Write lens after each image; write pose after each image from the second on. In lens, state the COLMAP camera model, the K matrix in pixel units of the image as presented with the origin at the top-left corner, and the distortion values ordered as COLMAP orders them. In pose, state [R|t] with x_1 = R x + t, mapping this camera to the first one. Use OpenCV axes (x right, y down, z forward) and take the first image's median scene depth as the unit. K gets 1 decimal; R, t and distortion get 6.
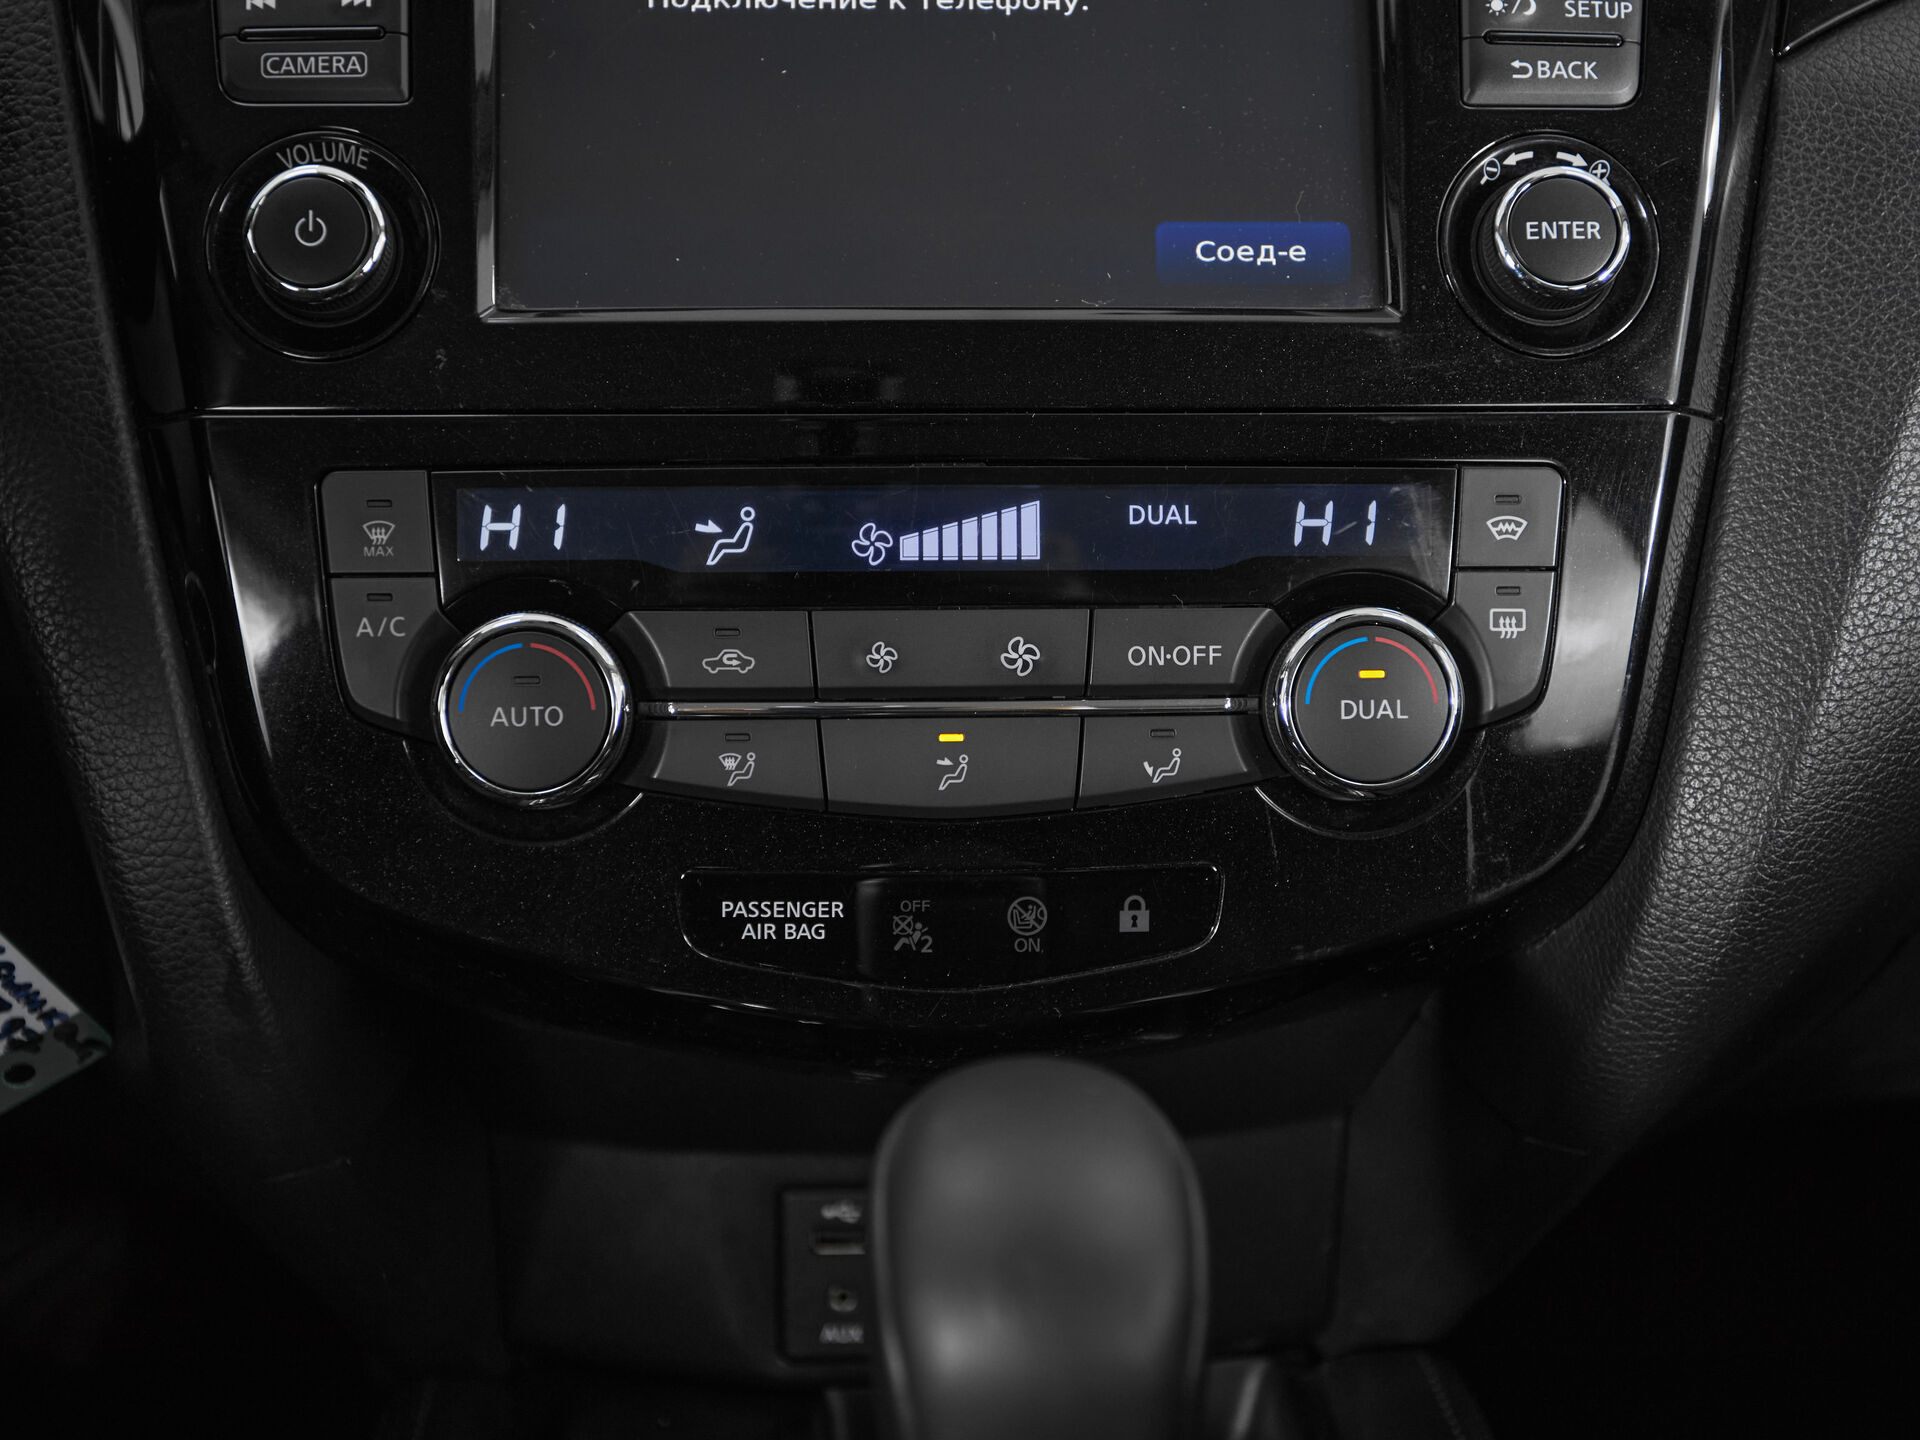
lens RADIAL K [[2373.2, 0, 932.3], [0, 2373.2, 680.7], [0, 0, 1]] dist [0.036841, 0.000000]
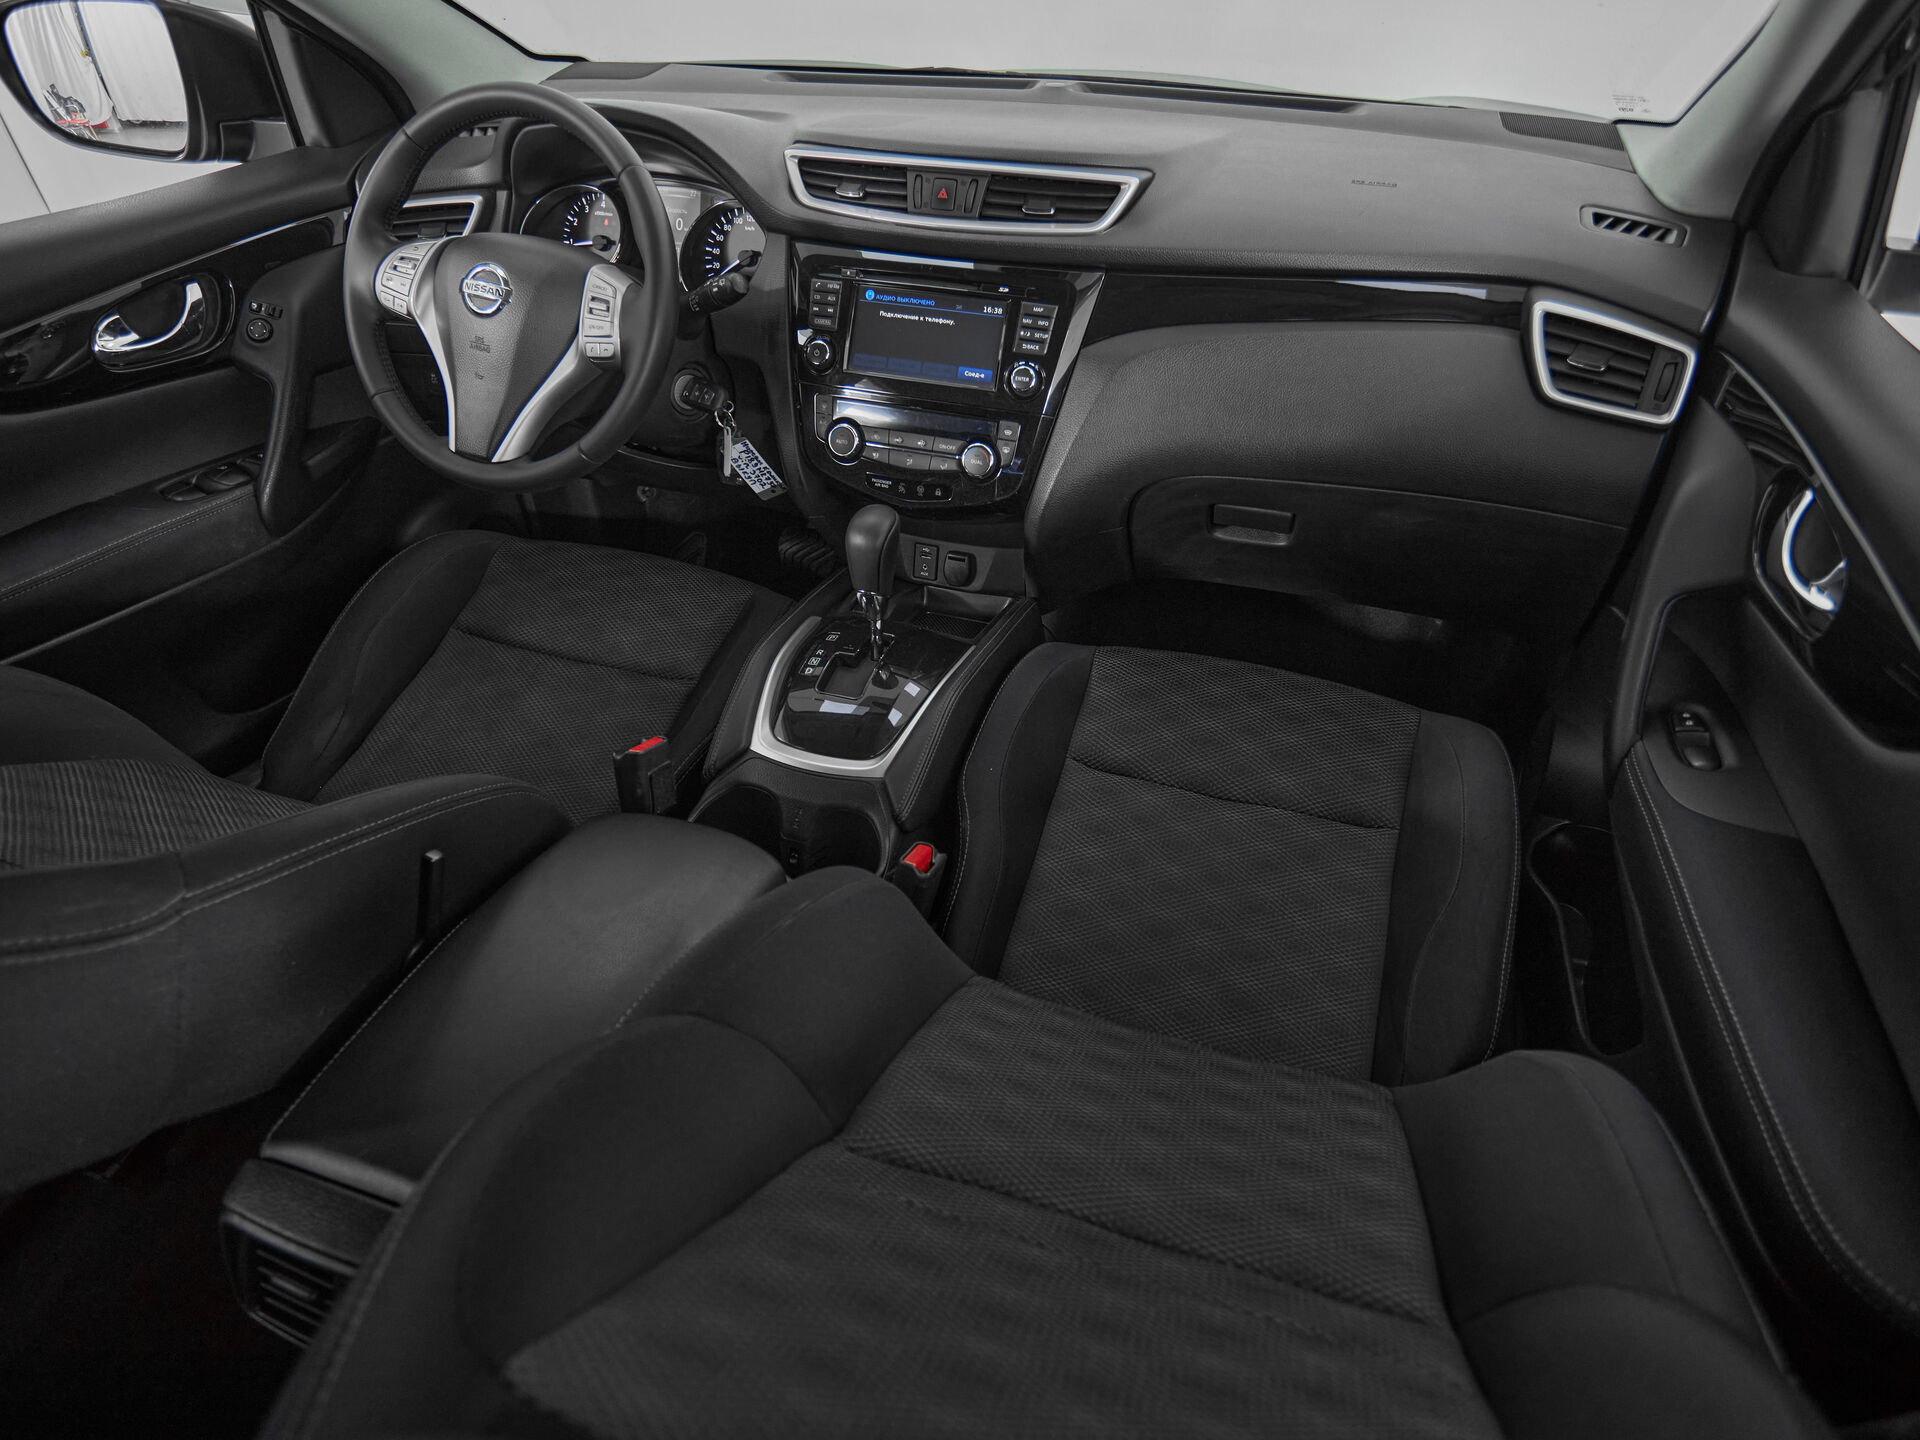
lens RADIAL K [[1009.5, 0, 965.2], [0, 1009.5, 730.6], [0, 0, 1]] dist [0.001072, -0.003347]
pose [[0.937393, 0.223066, -0.267461, 0.939406], [-0.133168, 0.939179, 0.316559, -0.145139], [0.321807, -0.261123, 0.910085, -1.381022]]
